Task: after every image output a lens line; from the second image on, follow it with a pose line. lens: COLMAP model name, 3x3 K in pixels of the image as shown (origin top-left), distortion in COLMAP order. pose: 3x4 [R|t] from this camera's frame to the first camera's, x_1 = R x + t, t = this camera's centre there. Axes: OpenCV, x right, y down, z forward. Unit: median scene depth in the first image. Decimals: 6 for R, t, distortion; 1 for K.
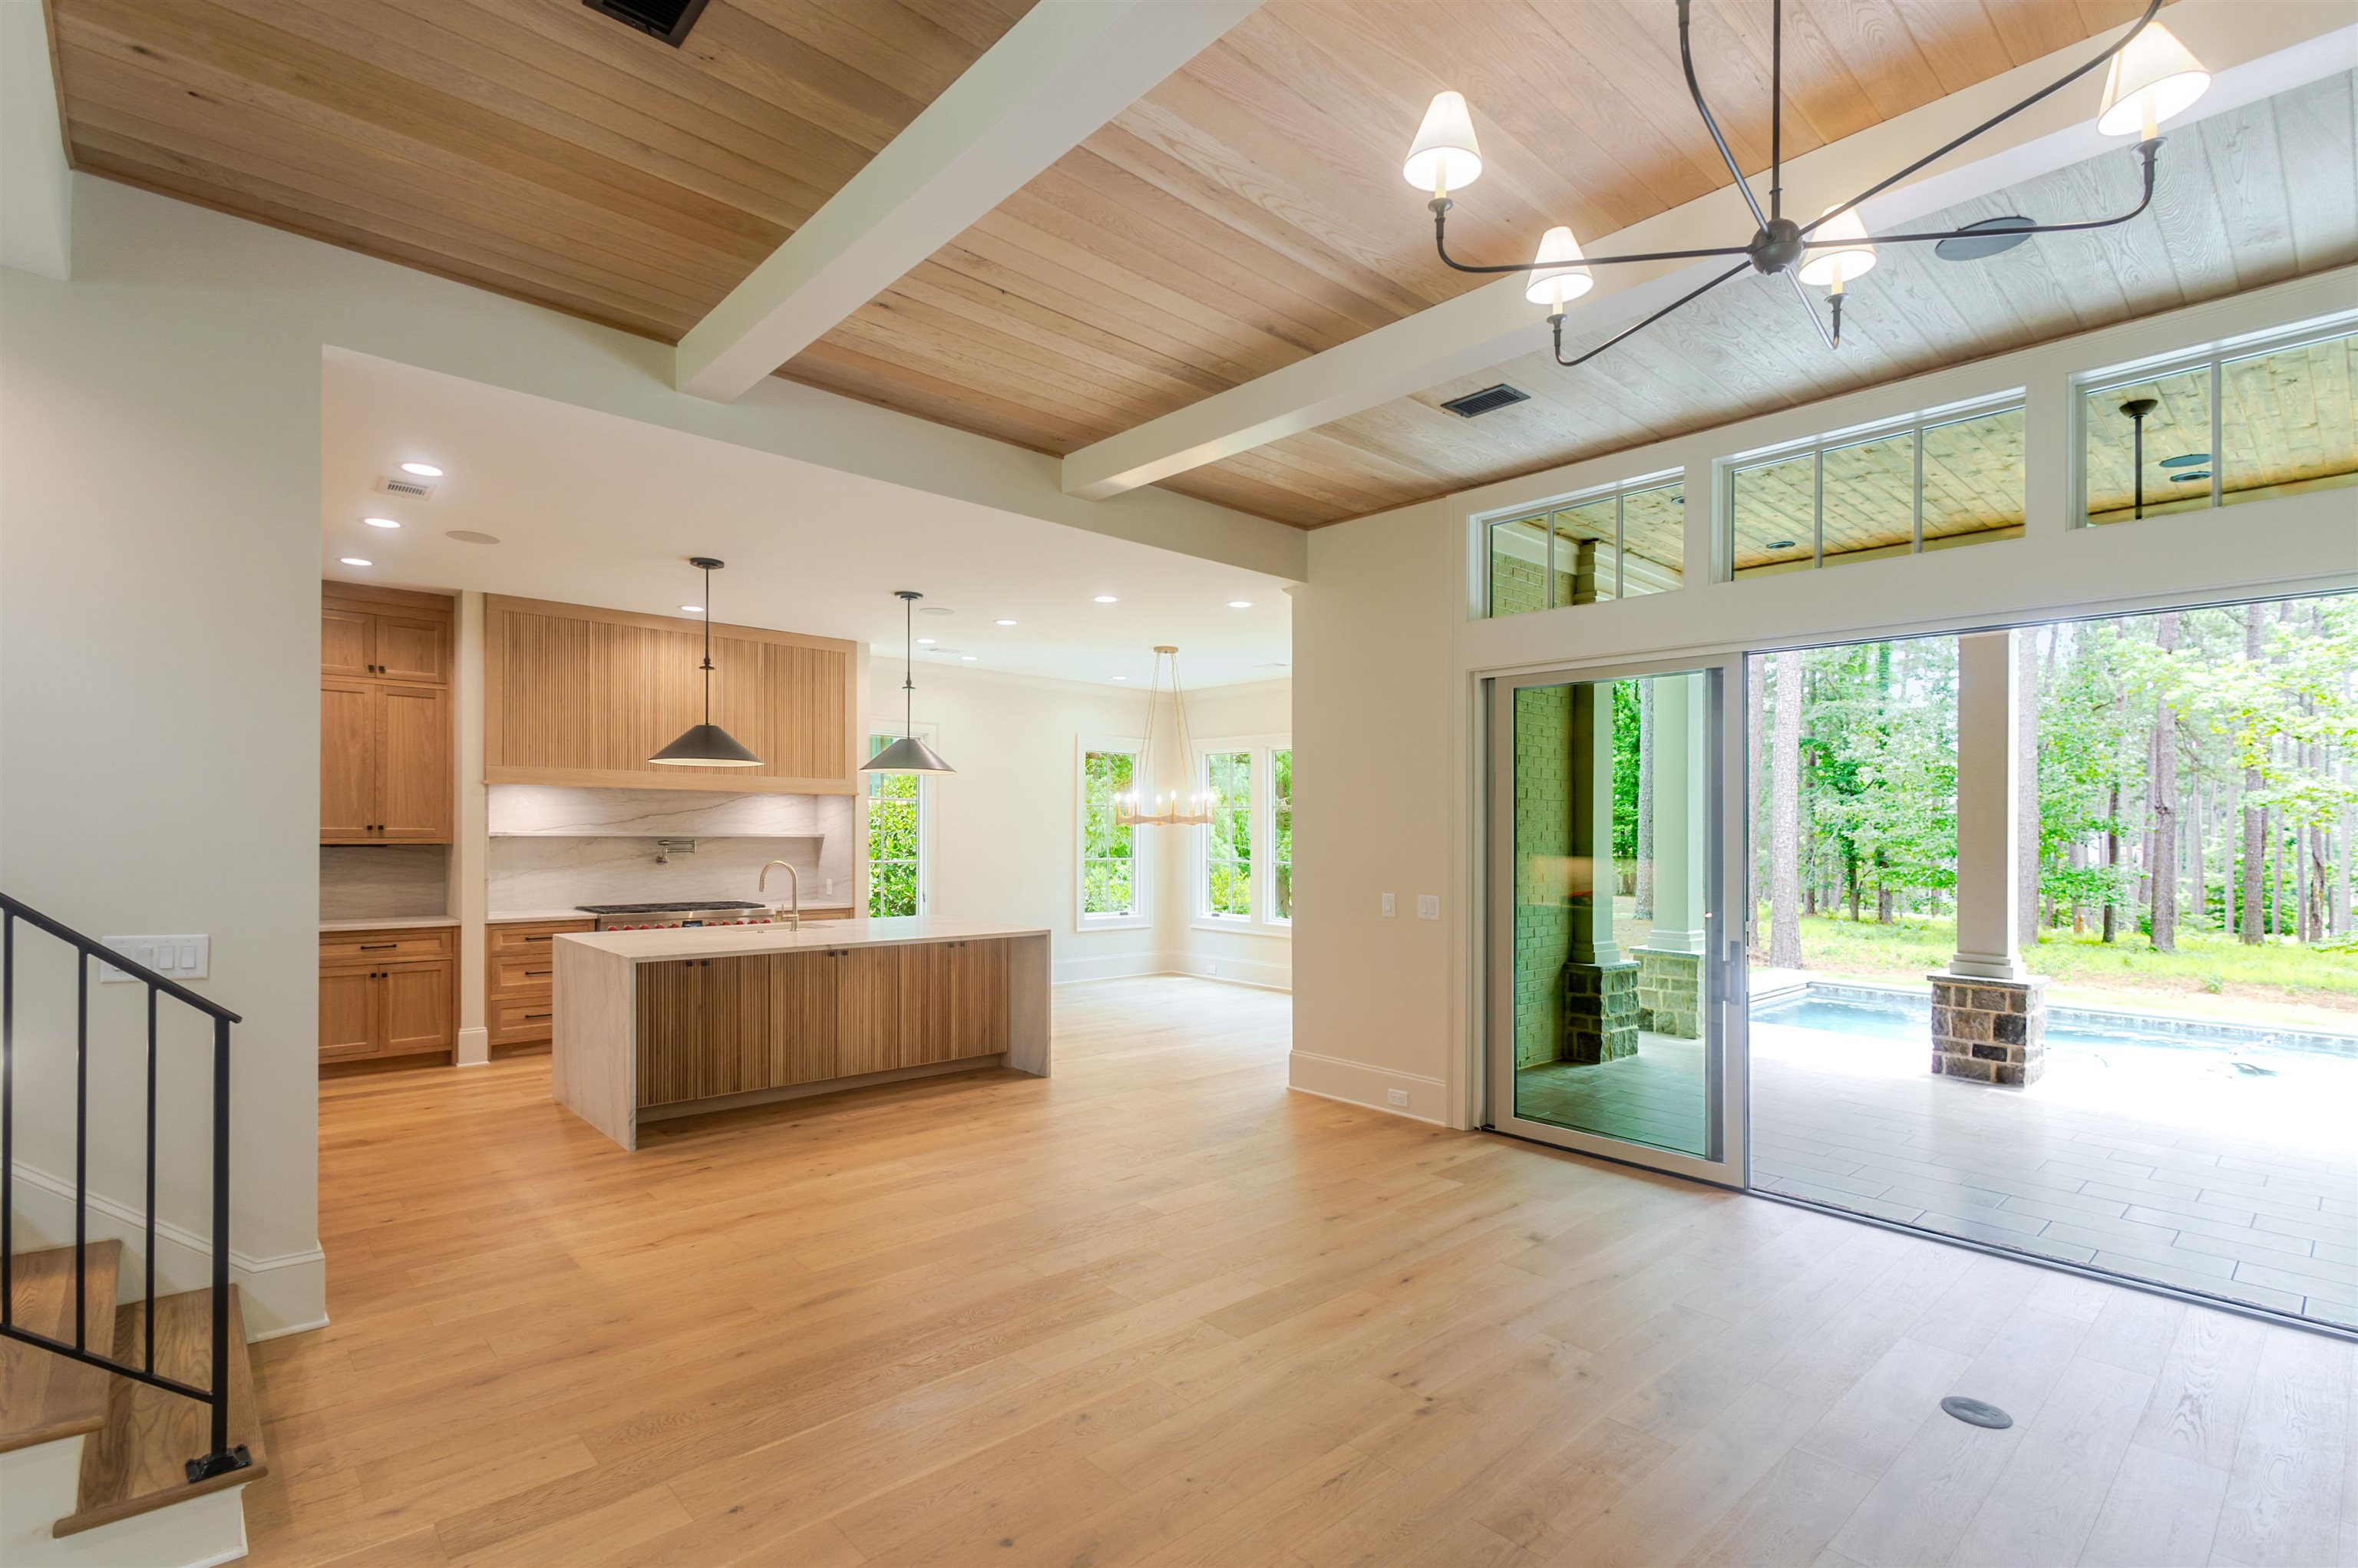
lens RADIAL K [[1120.9, 0, 1175.9], [0, 1120.9, 840.3], [0, 0, 1]] dist [0.016991, -0.001019]
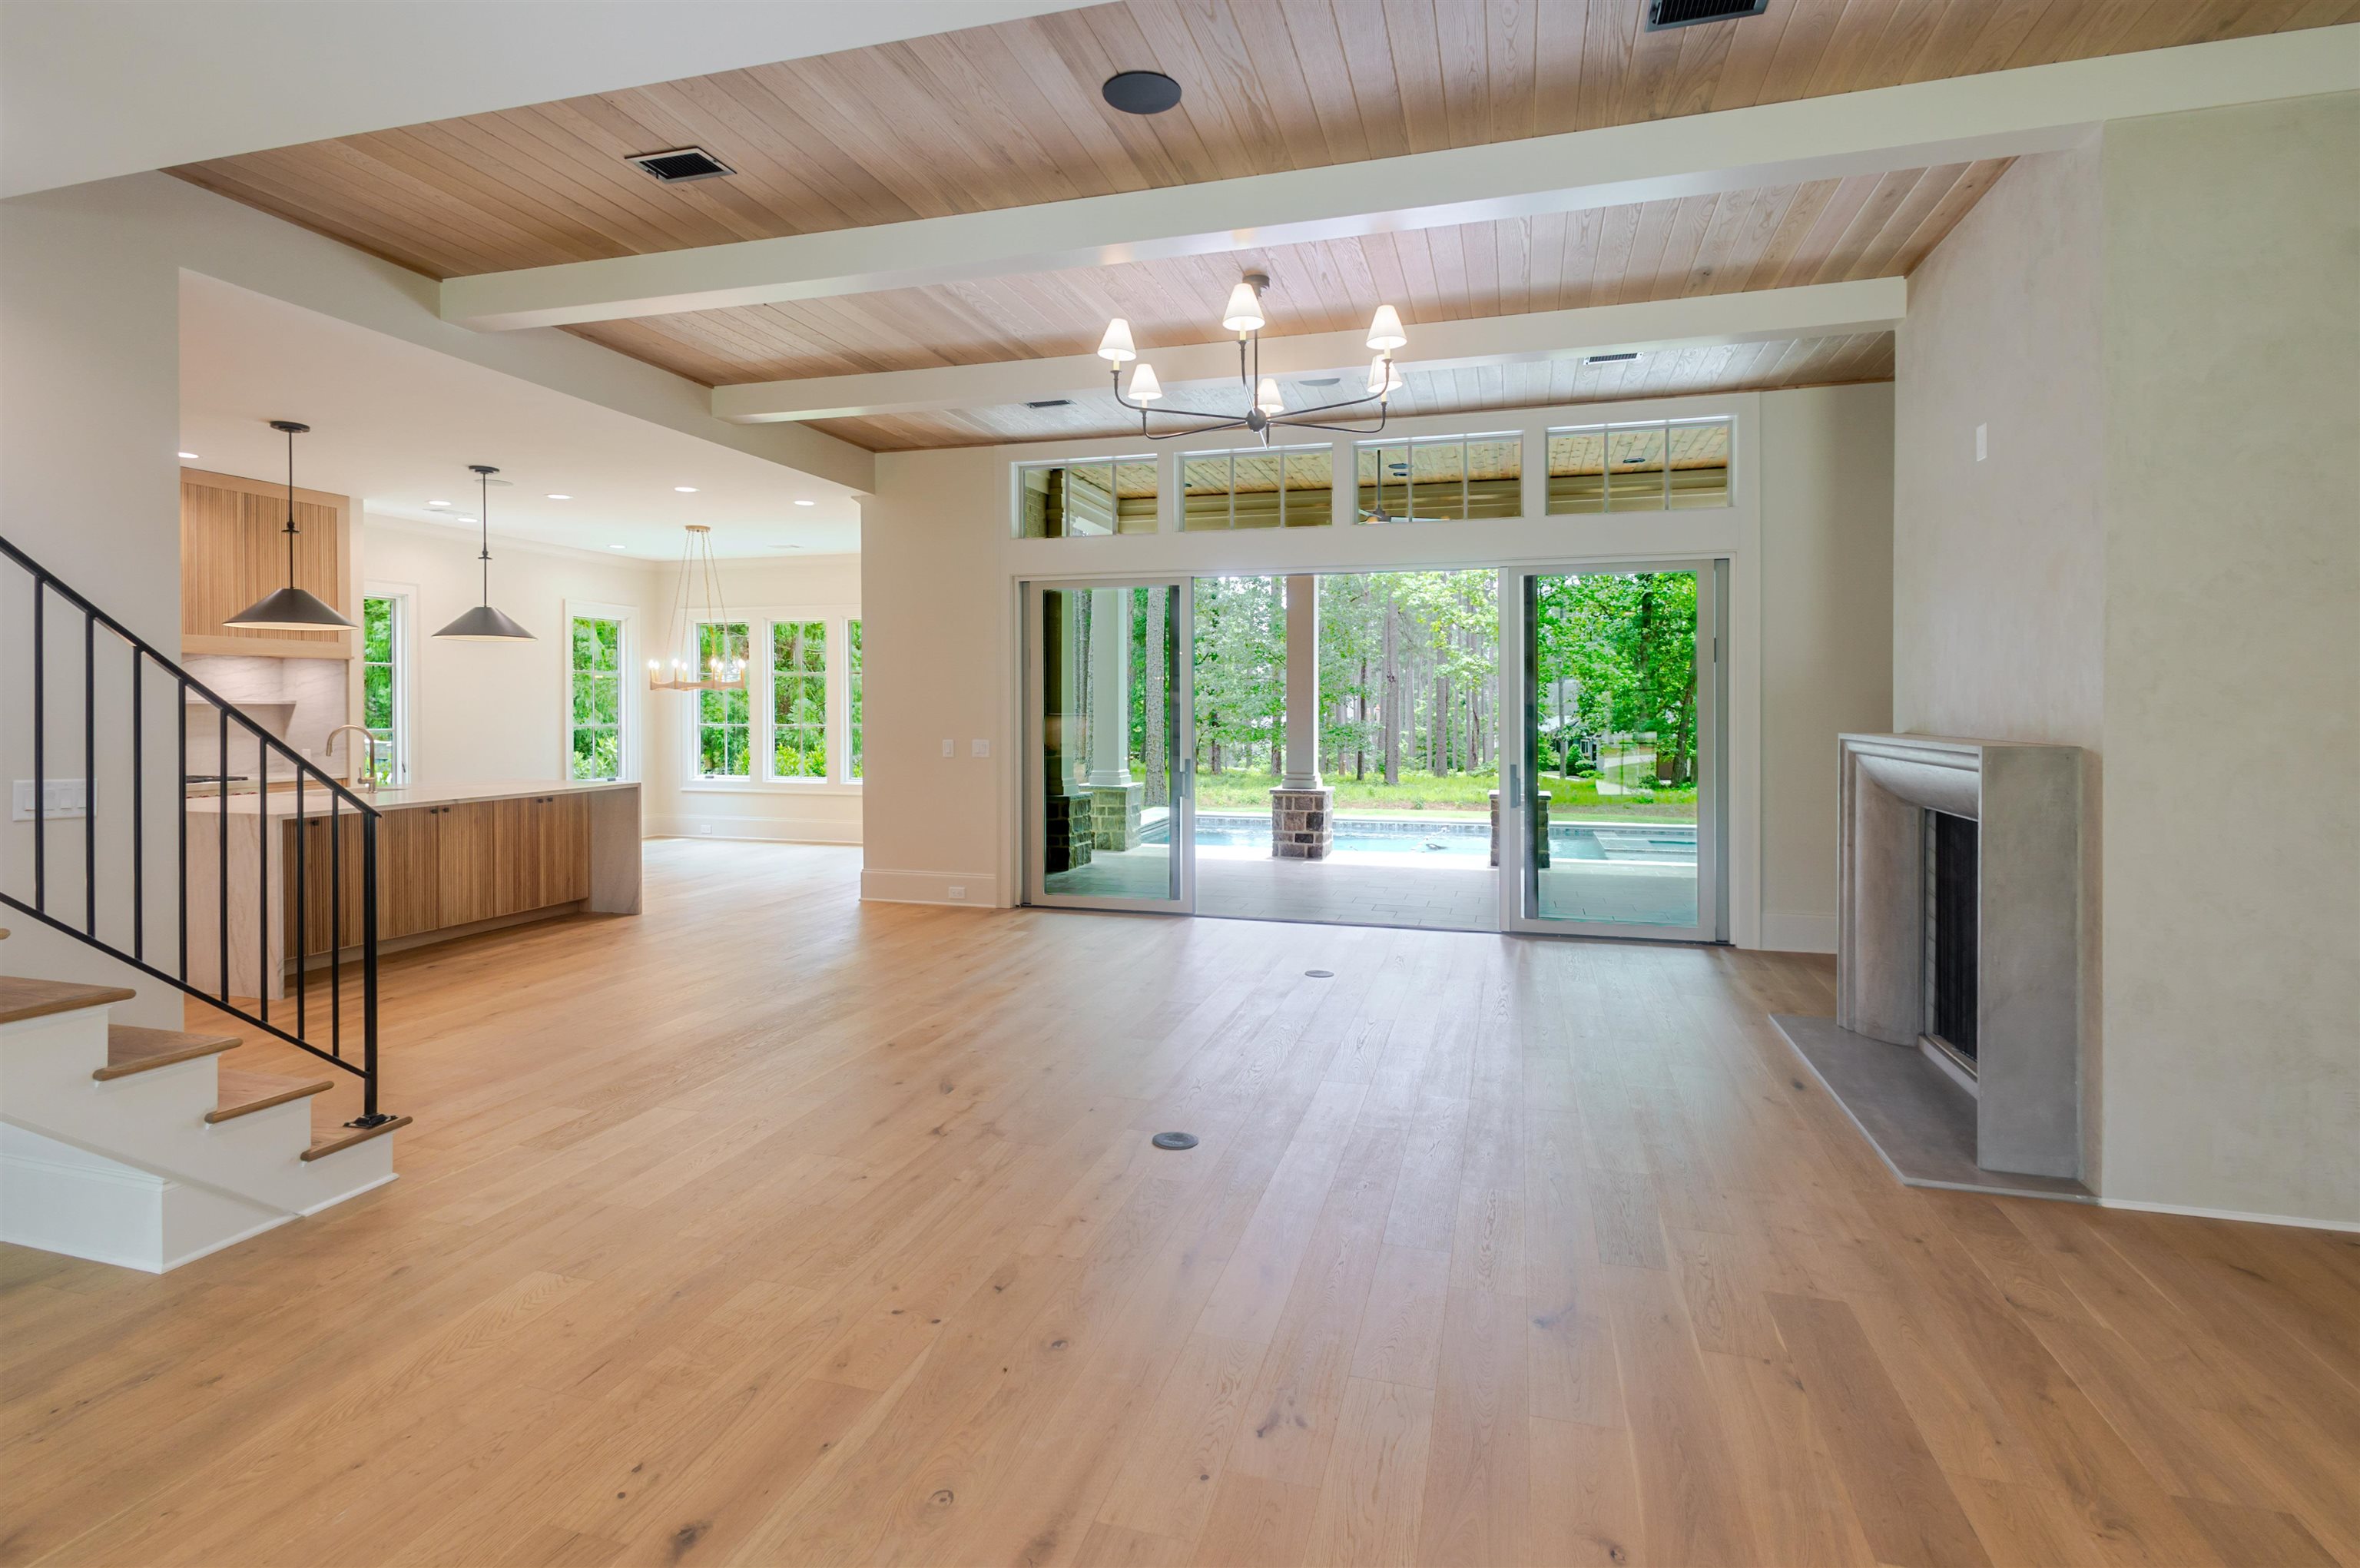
lens RADIAL K [[1149.0, 0, 1180.0], [0, 1149.0, 784.0], [0, 0, 1]] dist [0.045738, -0.000240]
pose [[0.860490, -0.046785, 0.507315, -0.198425], [0.014203, 0.997590, 0.067909, 0.008315], [-0.509270, -0.051230, 0.859081, -0.230529]]
